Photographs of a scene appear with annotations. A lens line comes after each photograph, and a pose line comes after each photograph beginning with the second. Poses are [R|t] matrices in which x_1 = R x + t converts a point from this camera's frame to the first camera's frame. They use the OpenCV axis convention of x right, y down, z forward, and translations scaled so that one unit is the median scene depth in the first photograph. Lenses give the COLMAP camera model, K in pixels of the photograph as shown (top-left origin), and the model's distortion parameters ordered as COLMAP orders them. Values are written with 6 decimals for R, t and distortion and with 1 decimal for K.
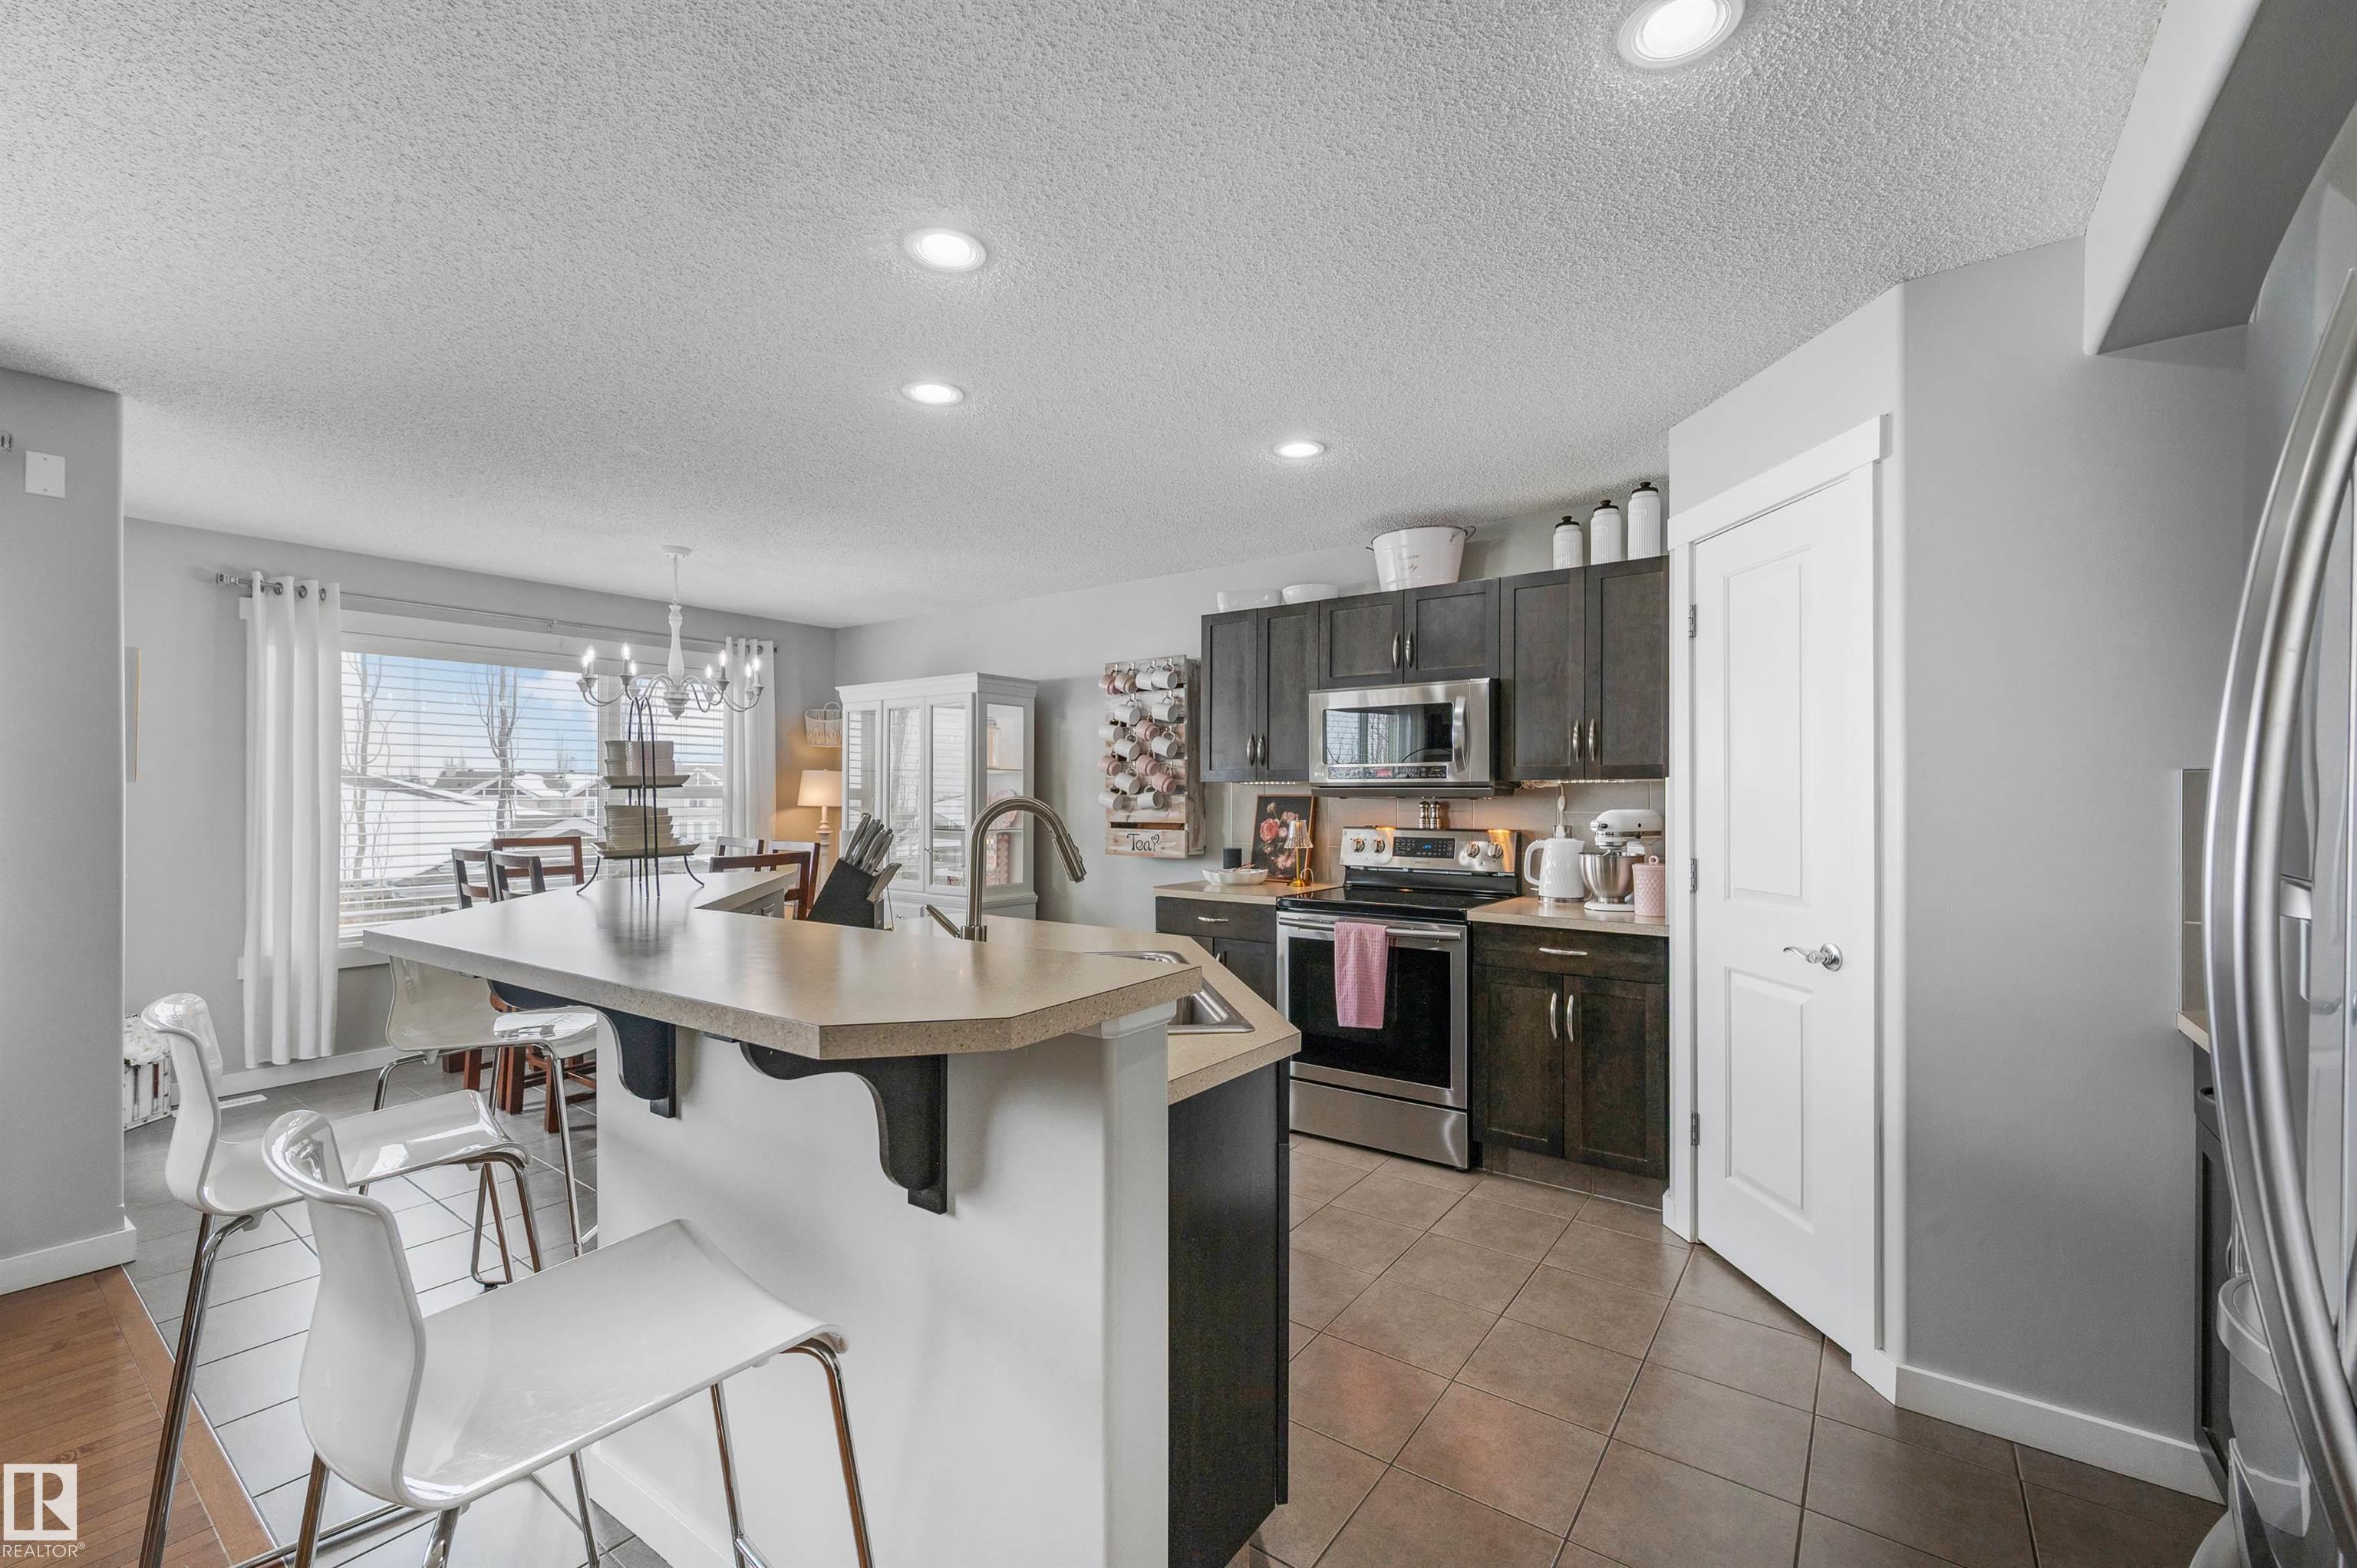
lens RADIAL K [[978.7, 0, 1172.8], [0, 978.7, 802.0], [0, 0, 1]] dist [-0.004633, -0.001180]
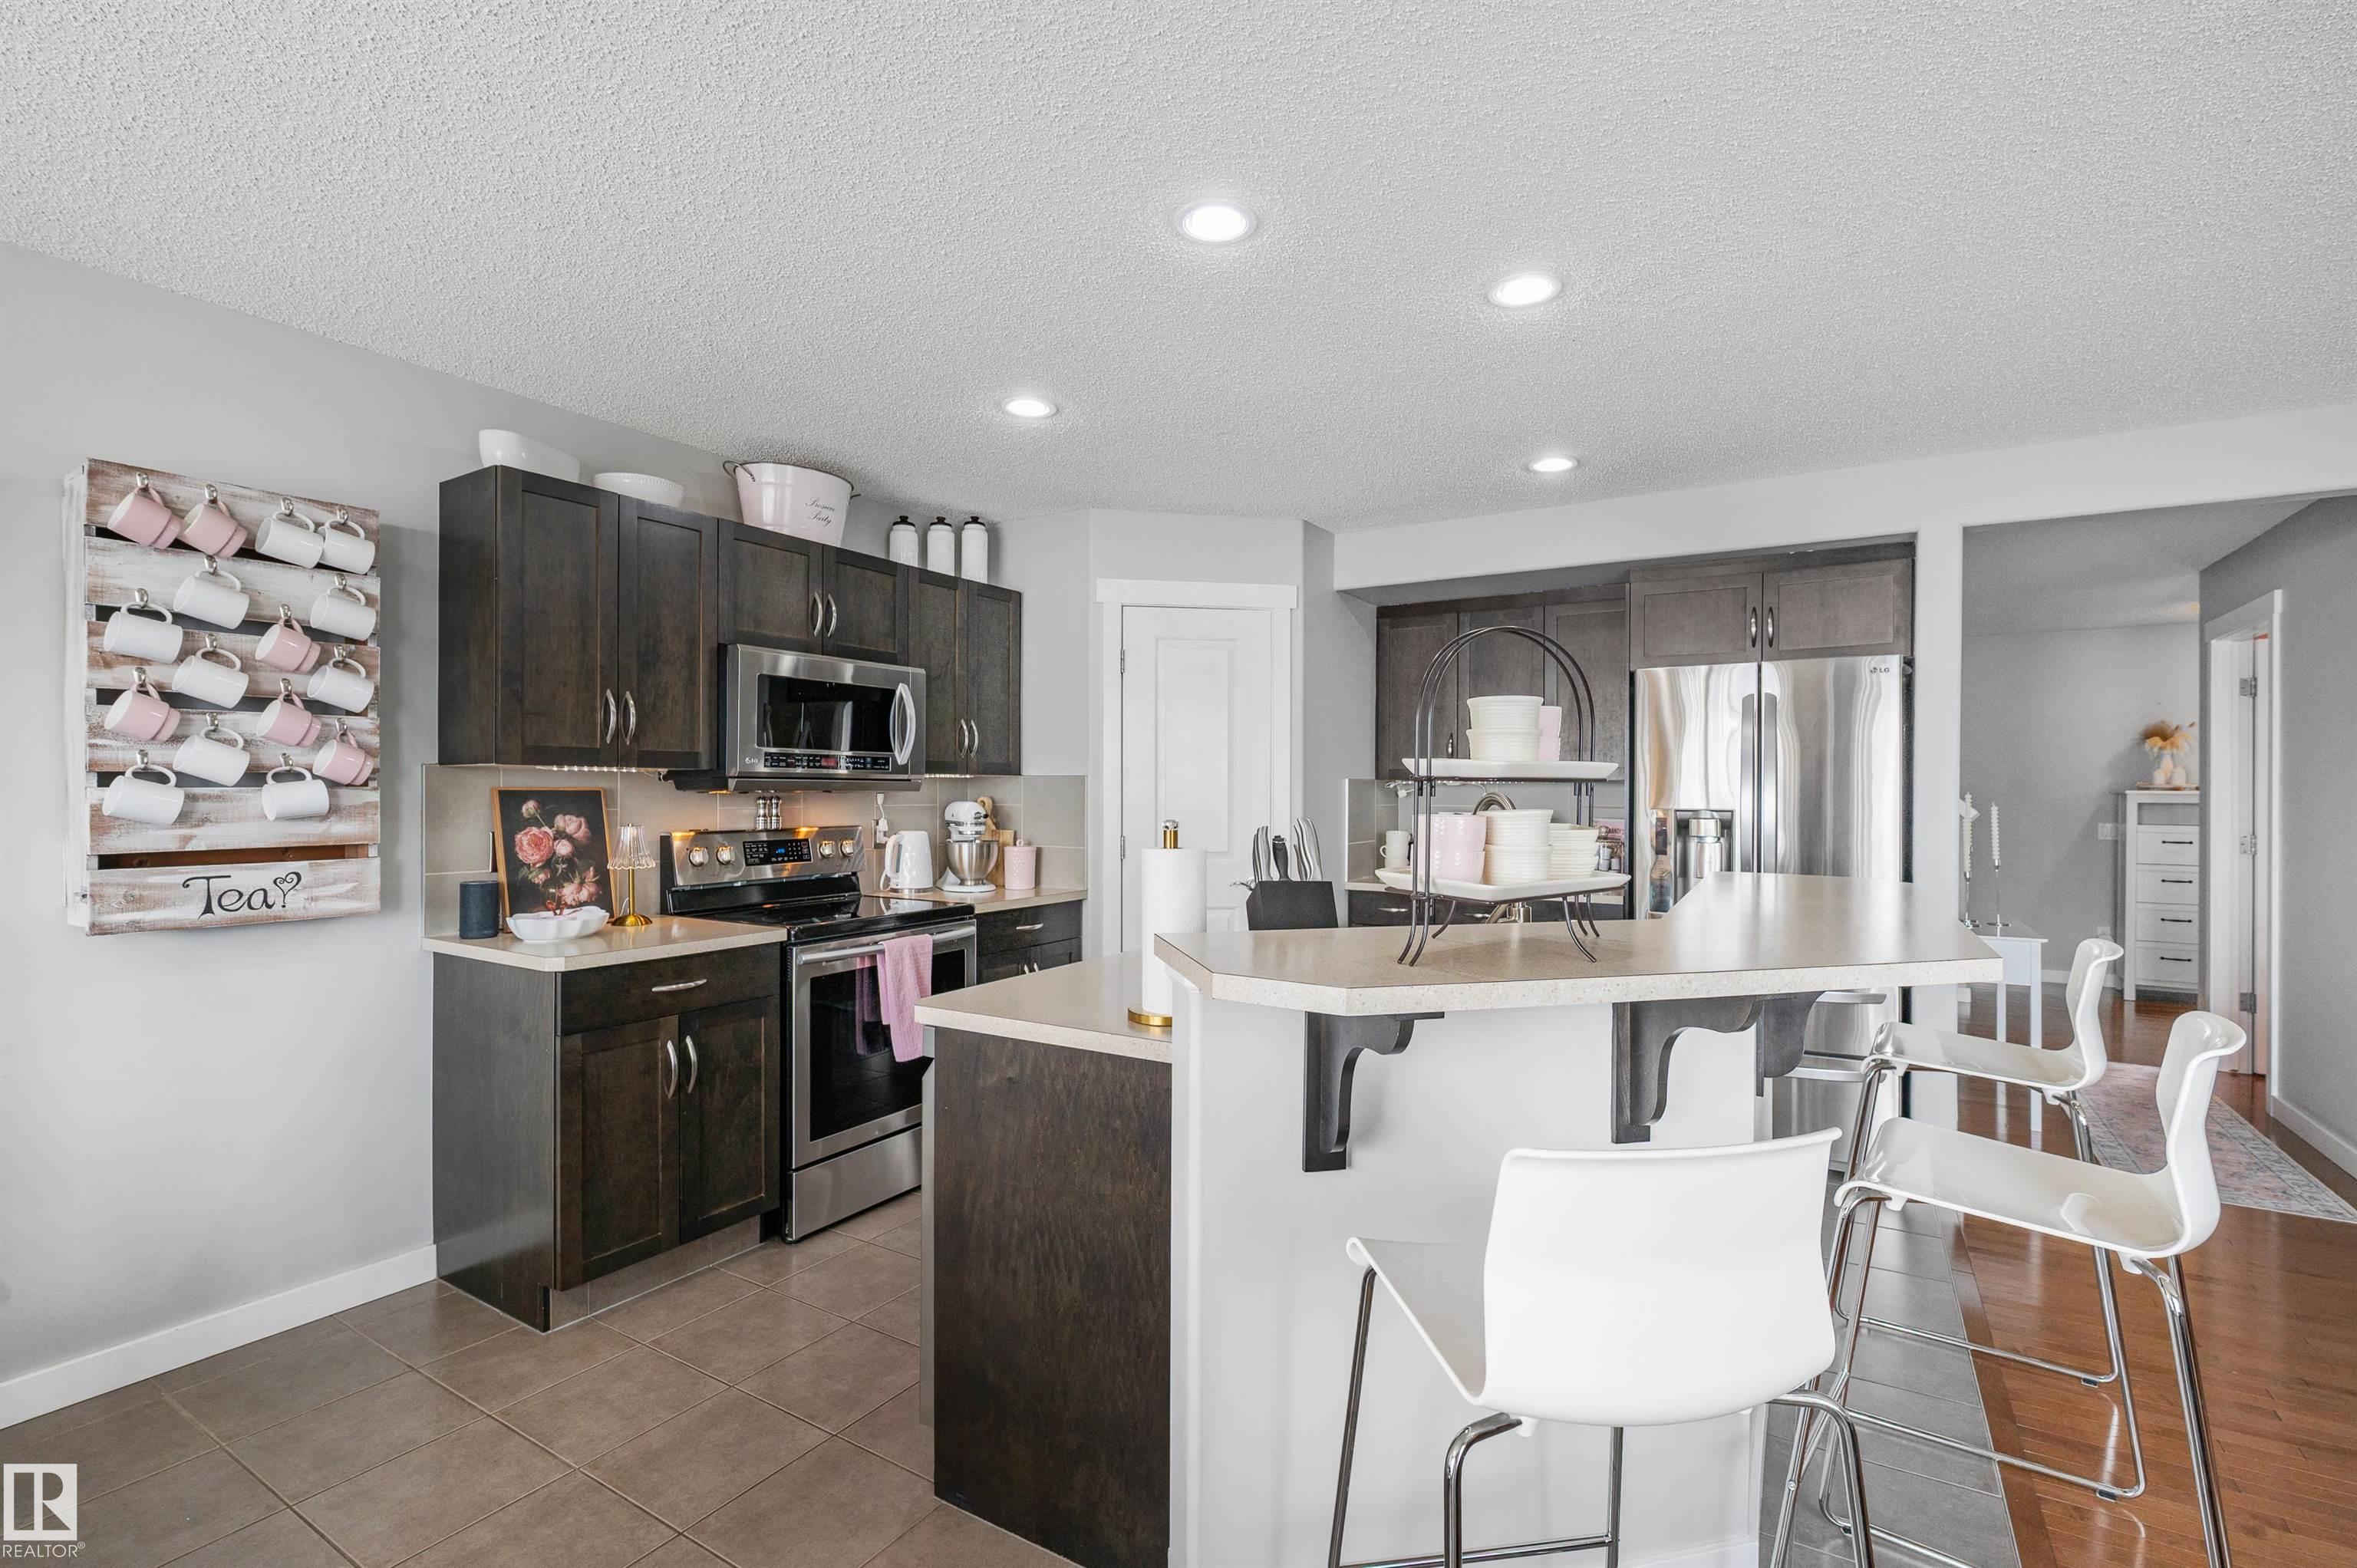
lens RADIAL K [[1080.5, 0, 1193.7], [0, 1080.5, 793.1], [0, 0, 1]] dist [0.001814, -0.000618]
pose [[-0.091059, -0.005441, 0.995831, -0.676267], [0.005783, 0.999965, 0.005993, -0.006457], [-0.995829, 0.006304, -0.091025, 0.722833]]
